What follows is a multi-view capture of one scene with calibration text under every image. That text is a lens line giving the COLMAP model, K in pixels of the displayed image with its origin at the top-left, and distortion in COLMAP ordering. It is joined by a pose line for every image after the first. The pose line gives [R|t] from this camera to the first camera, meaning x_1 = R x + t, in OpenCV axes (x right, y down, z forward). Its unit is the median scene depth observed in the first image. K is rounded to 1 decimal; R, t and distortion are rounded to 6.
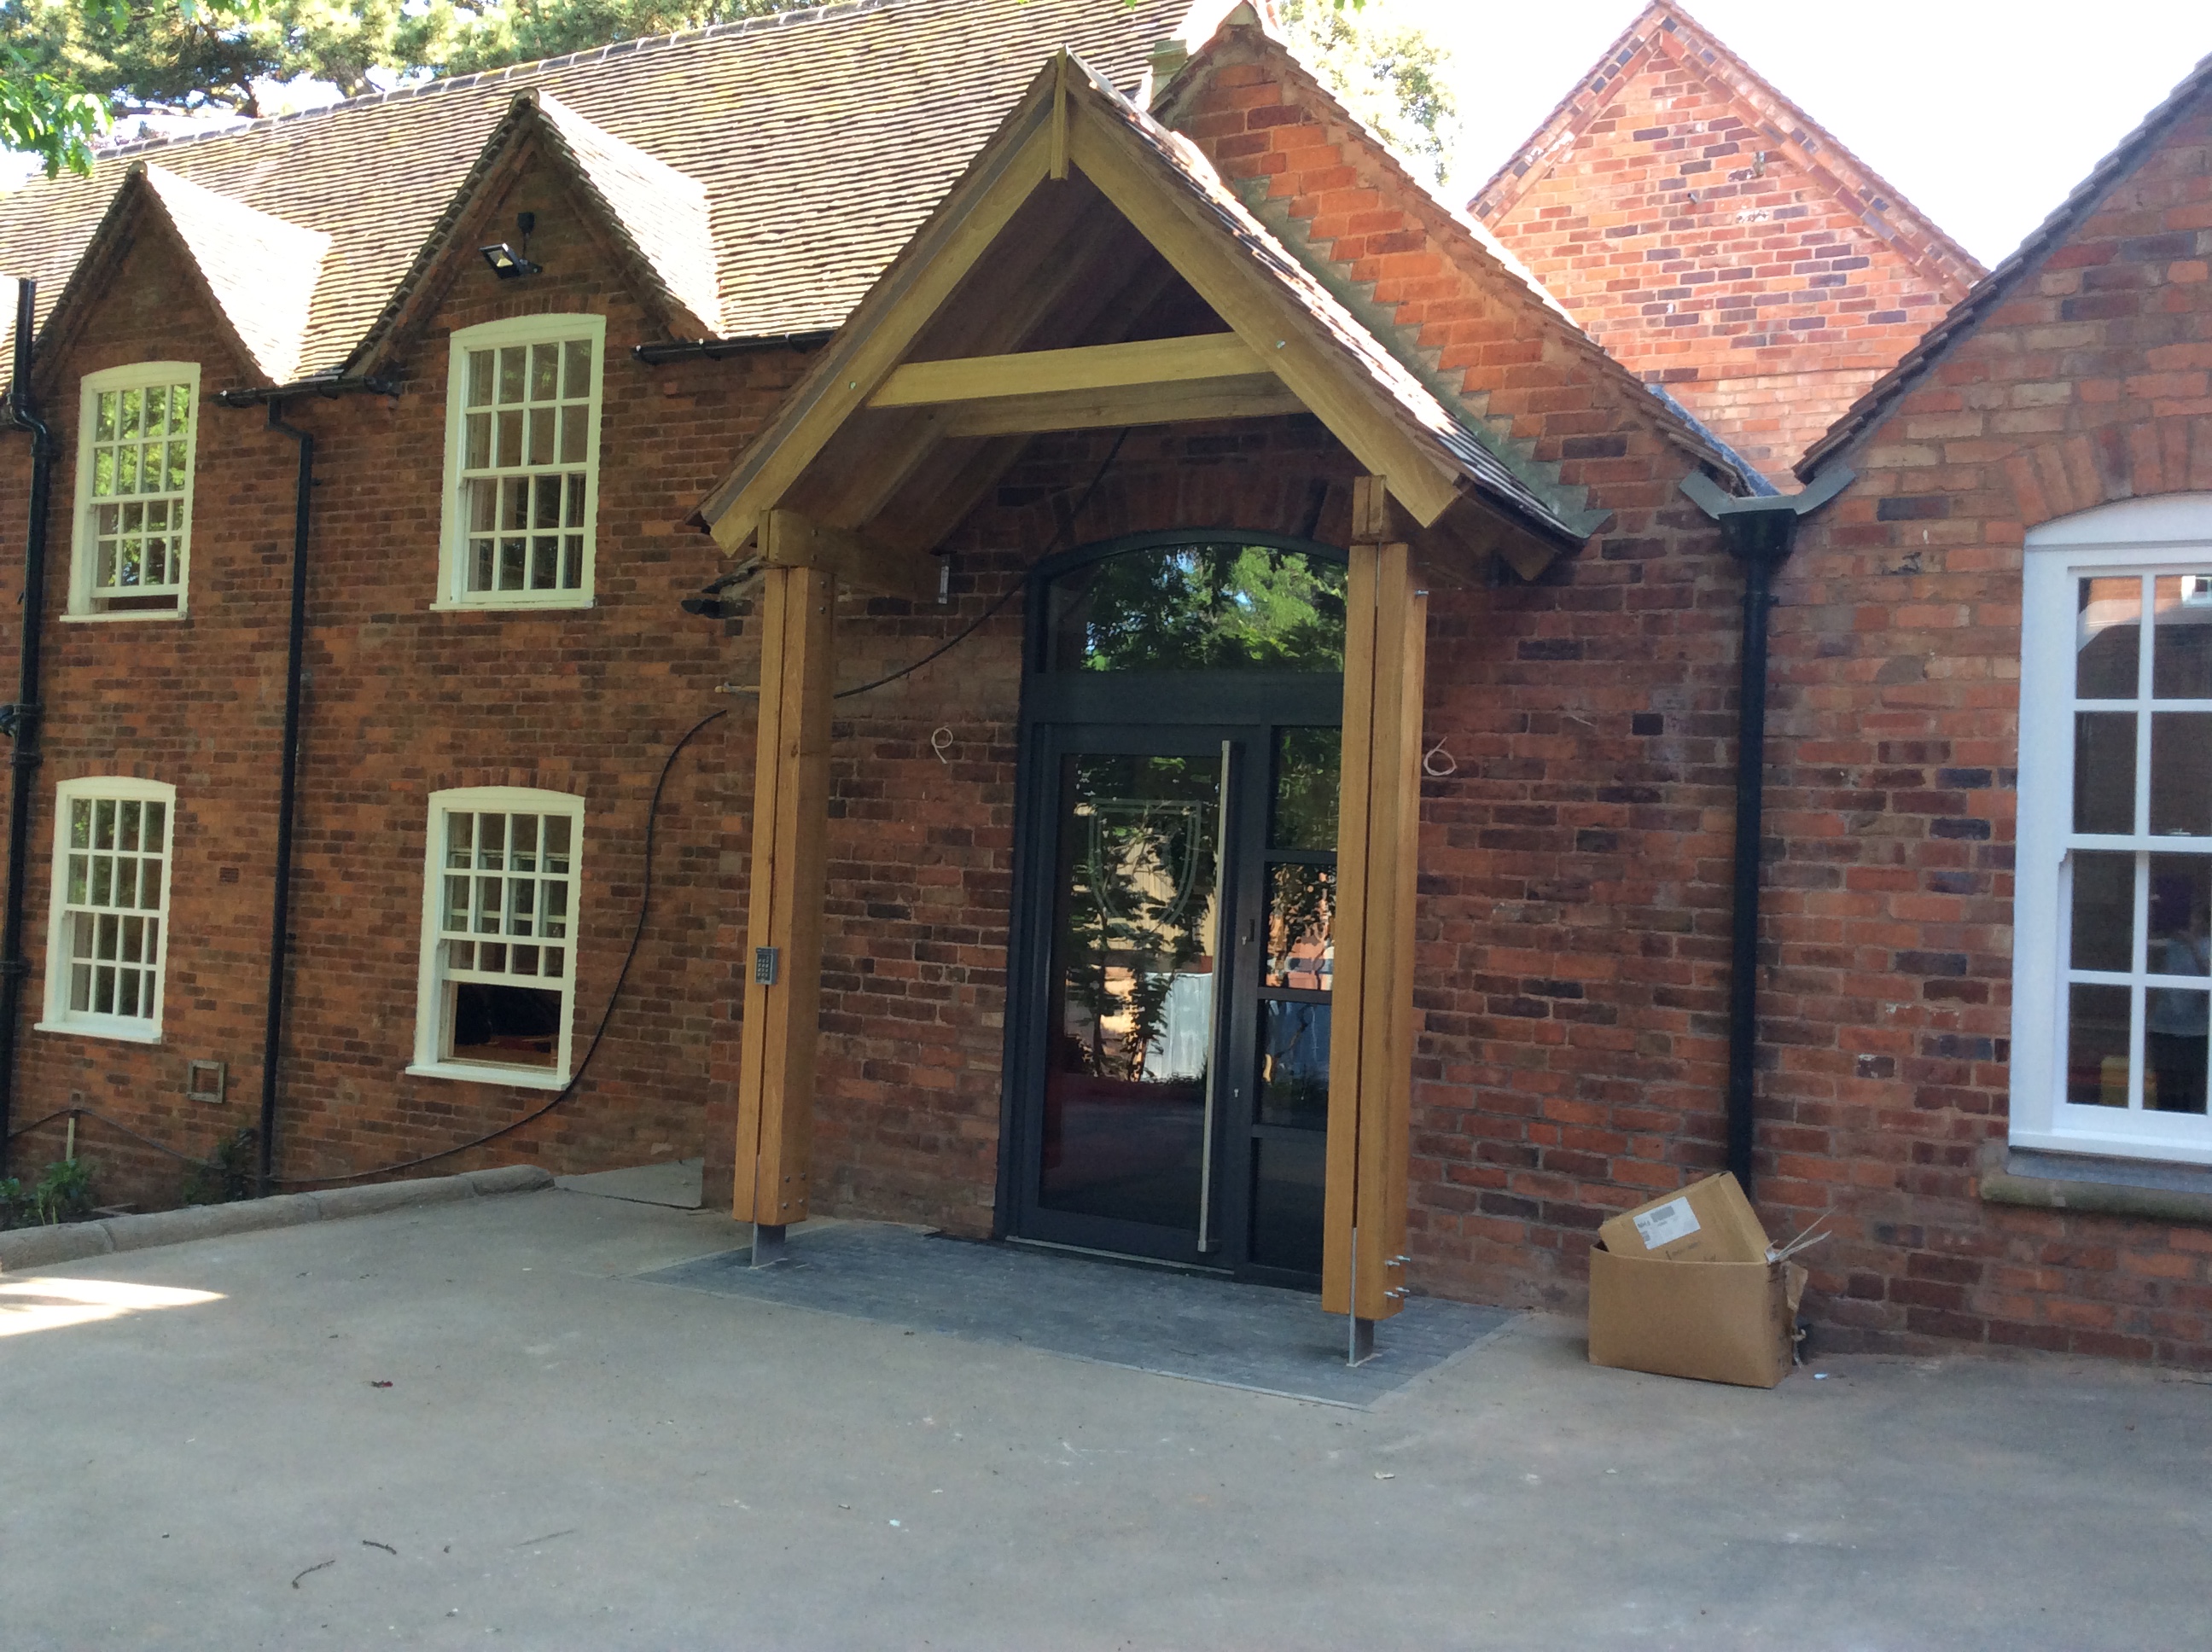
lens RADIAL K [[2047.6, 0, 1067.8], [0, 2047.6, 800.4], [0, 0, 1]] dist [0.127140, -0.270479]
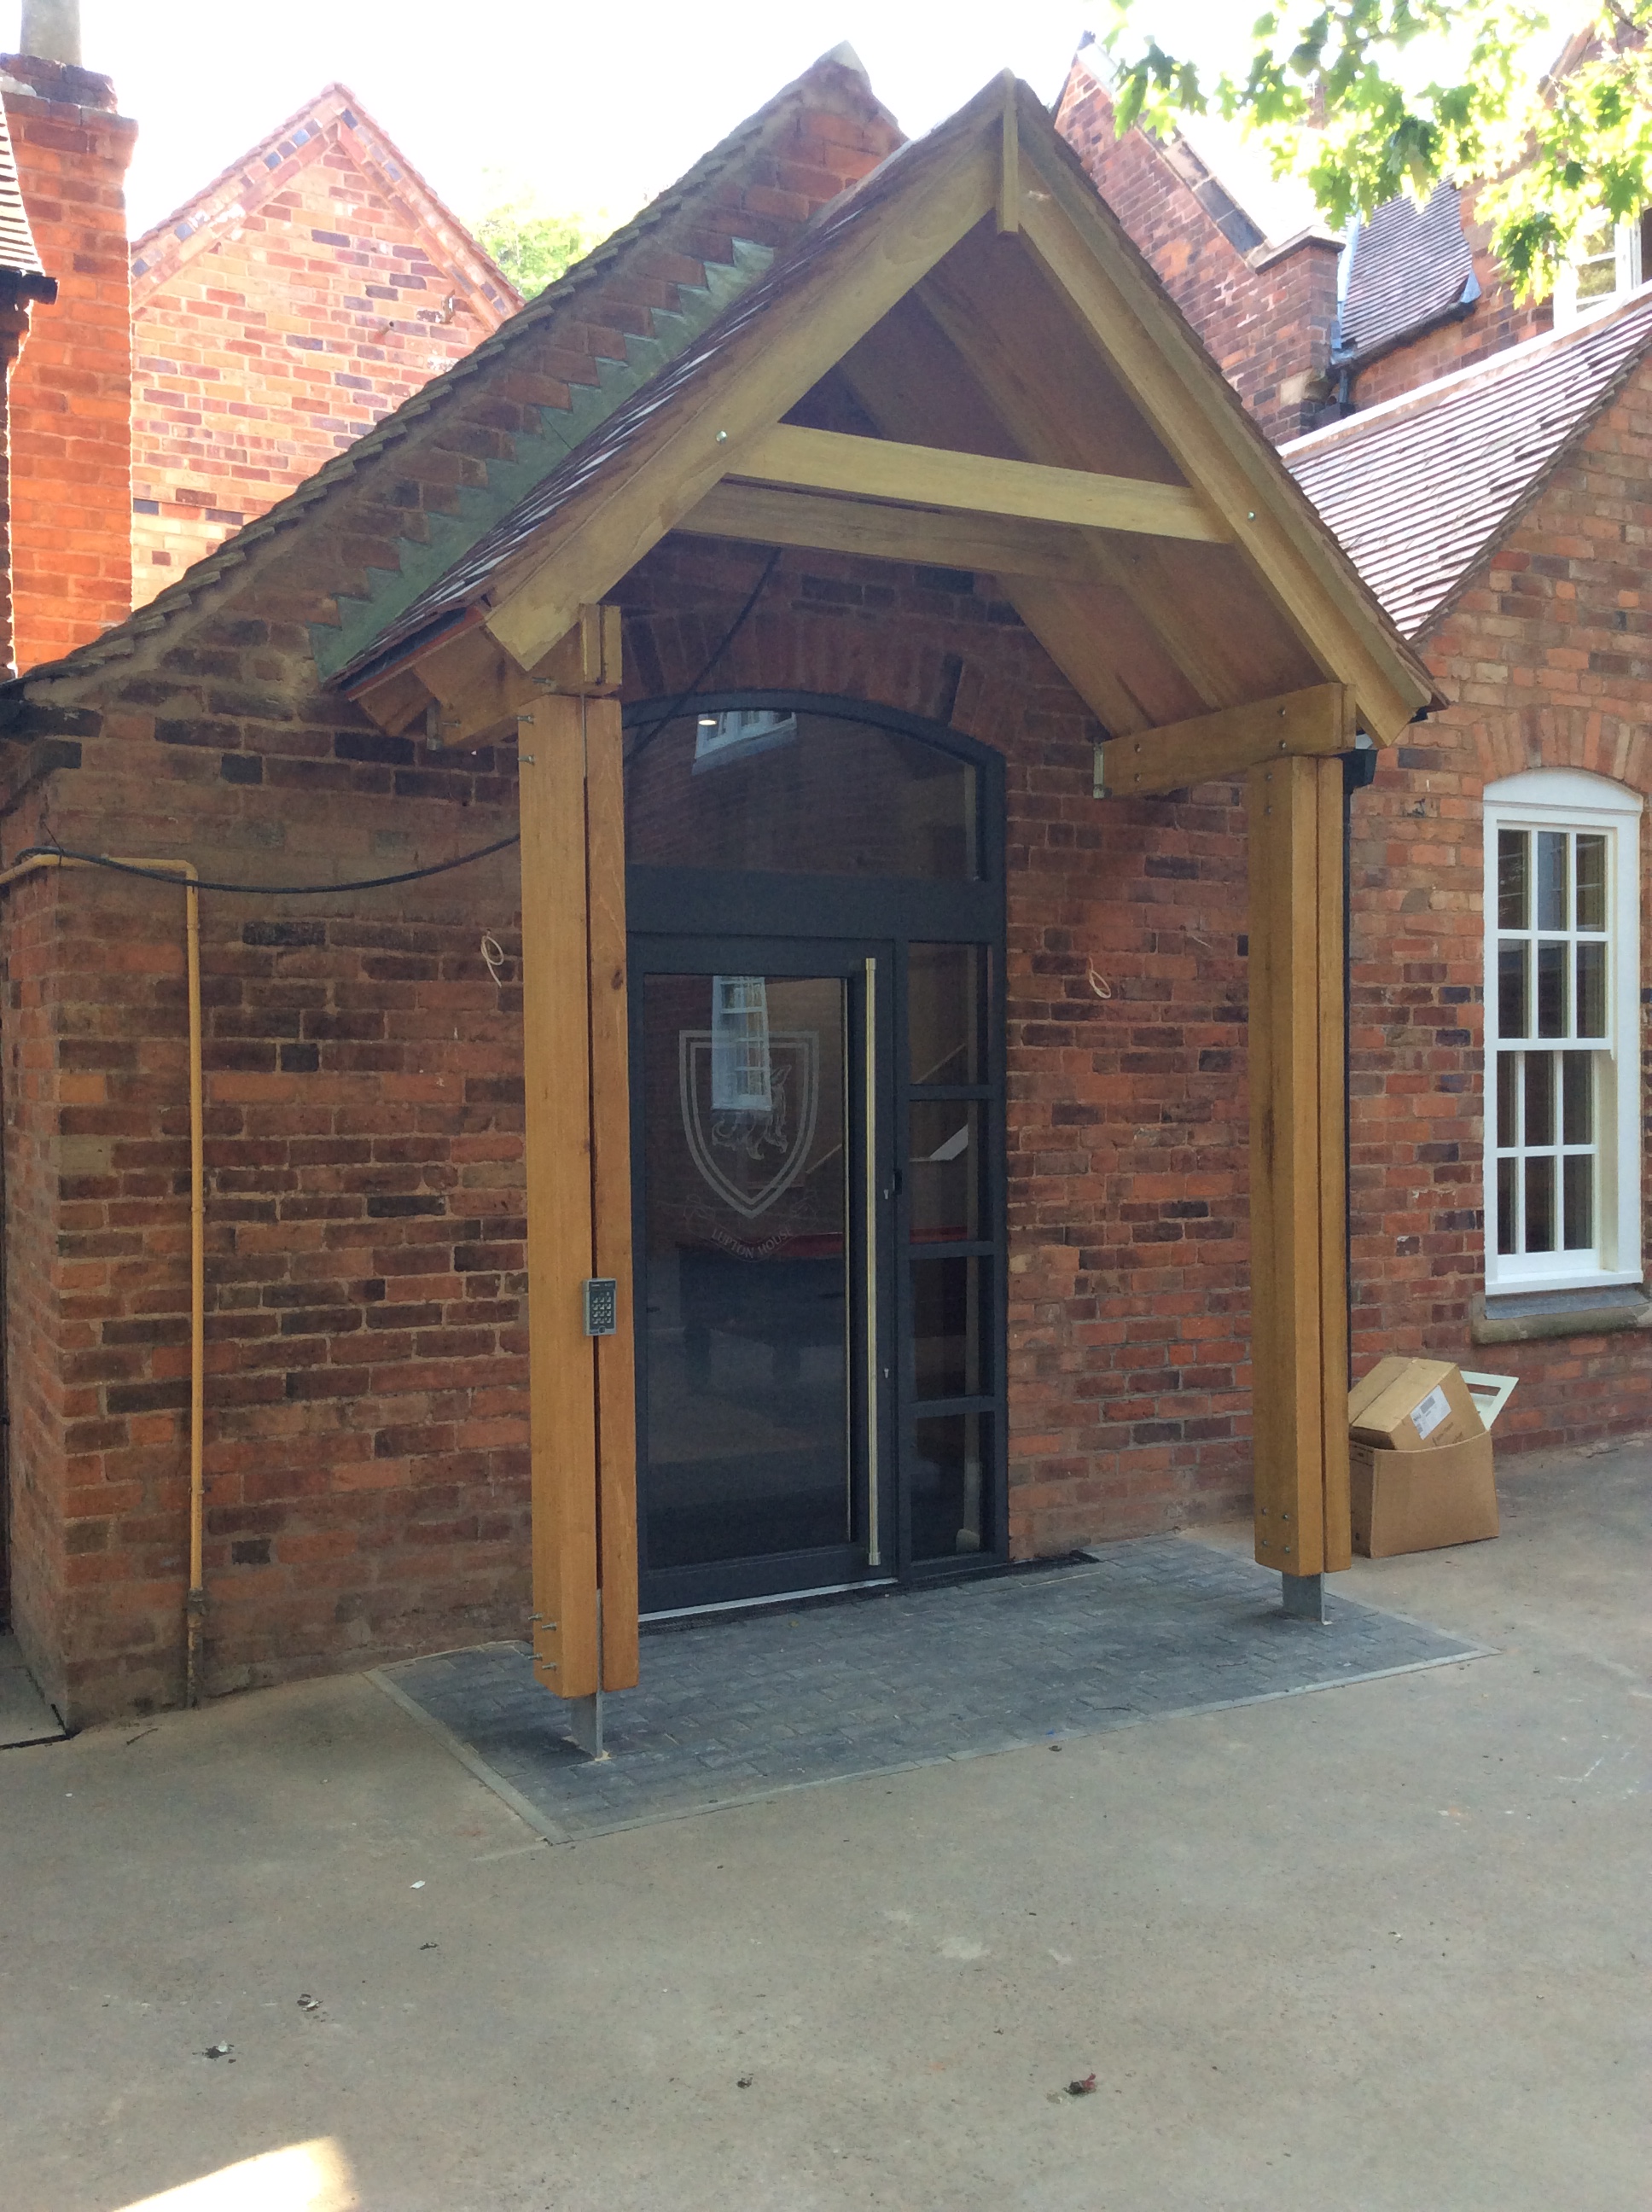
lens RADIAL K [[2047.6, 0, 826.0], [0, 2047.6, 1106.0], [0, 0, 1]] dist [0.127140, -0.270479]
pose [[0.527912, -0.067041, 0.846649, -0.683945], [0.003870, 0.997059, 0.076538, -0.035146], [-0.849290, -0.037128, 0.526619, 0.612807]]
